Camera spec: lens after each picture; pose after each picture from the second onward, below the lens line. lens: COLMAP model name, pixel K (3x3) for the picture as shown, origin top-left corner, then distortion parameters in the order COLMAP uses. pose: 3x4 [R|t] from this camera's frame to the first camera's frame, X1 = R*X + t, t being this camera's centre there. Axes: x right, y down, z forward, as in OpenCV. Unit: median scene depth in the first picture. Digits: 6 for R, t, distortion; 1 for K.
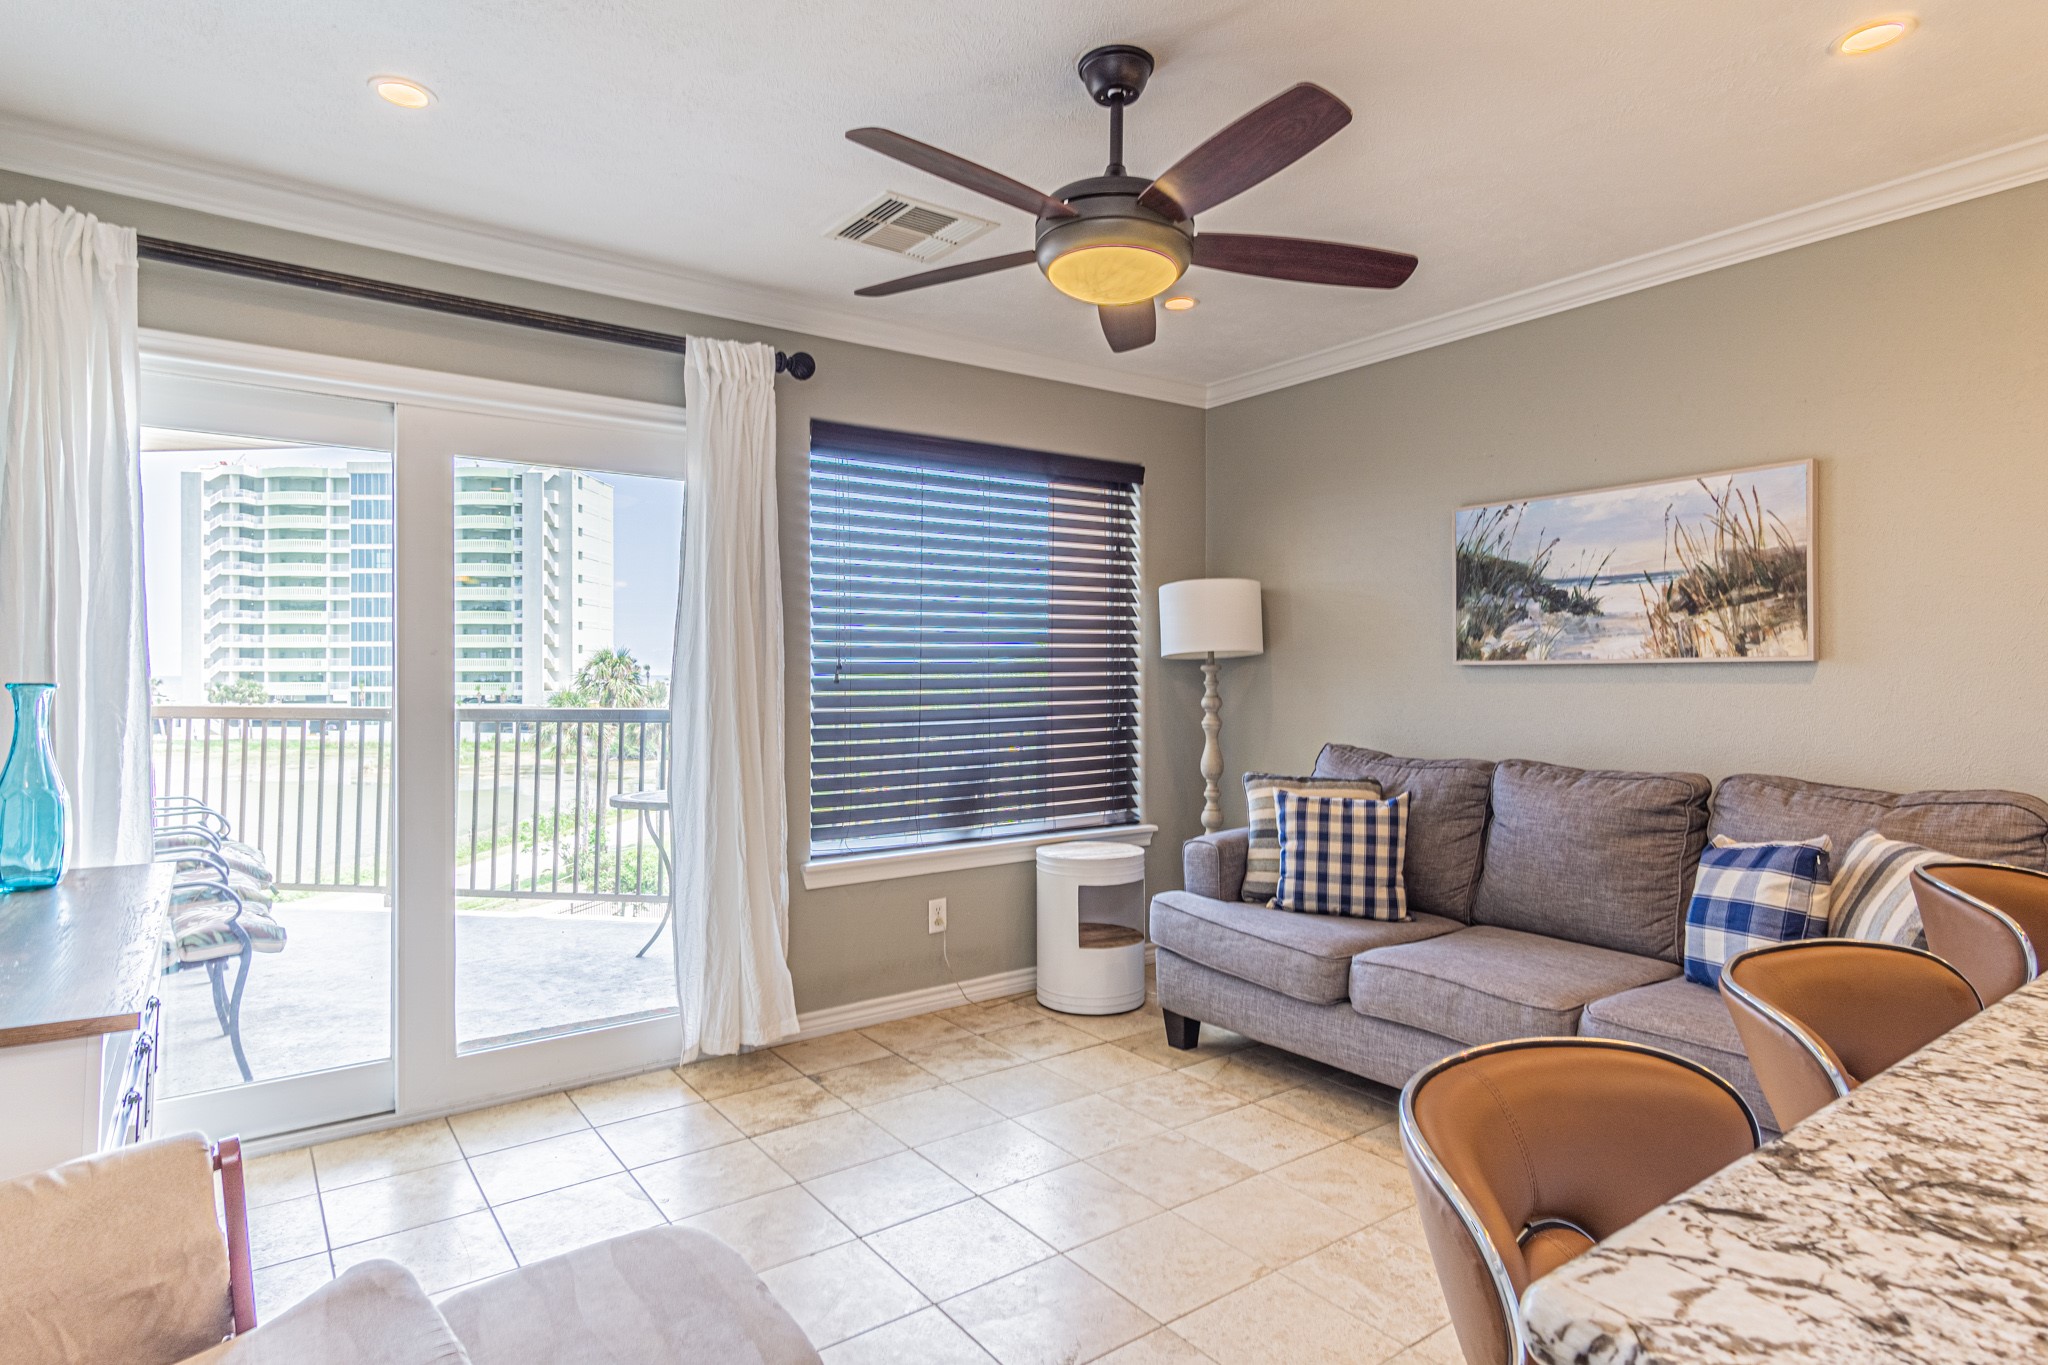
lens RADIAL K [[1108.9, 0, 999.9], [0, 1108.9, 672.5], [0, 0, 1]] dist [0.003354, 0.001583]
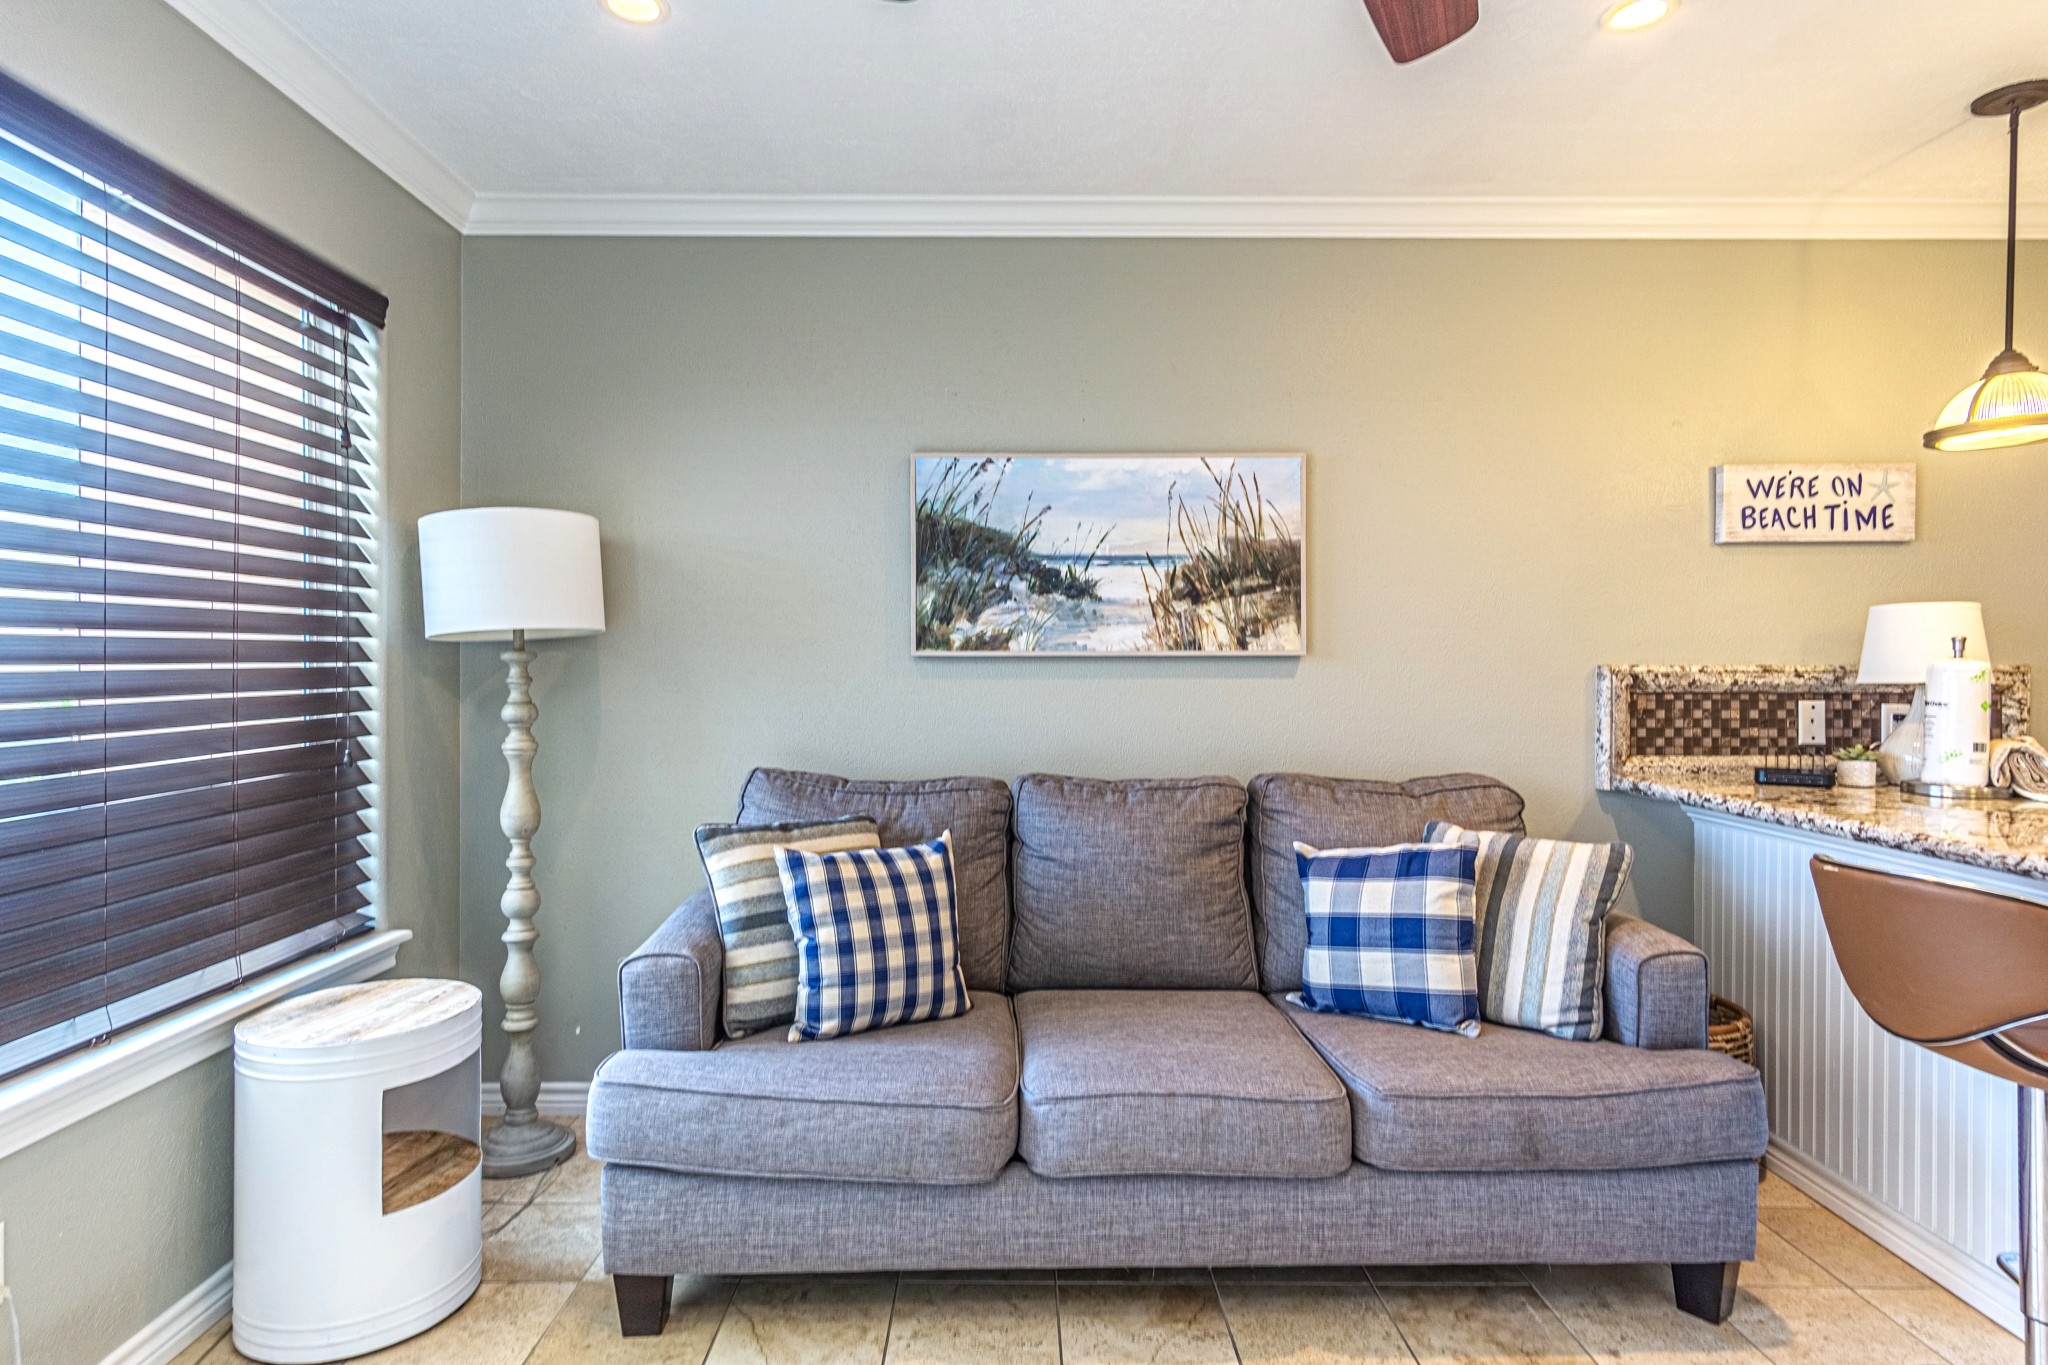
lens RADIAL K [[1102.3, 0, 1020.3], [0, 1102.3, 674.6], [0, 0, 1]] dist [0.006053, 0.001129]
pose [[0.570131, -0.001940, 0.821552, -0.202438], [-0.003530, 0.999982, 0.004811, 0.002530], [-0.821546, -0.005642, 0.570114, 0.567332]]
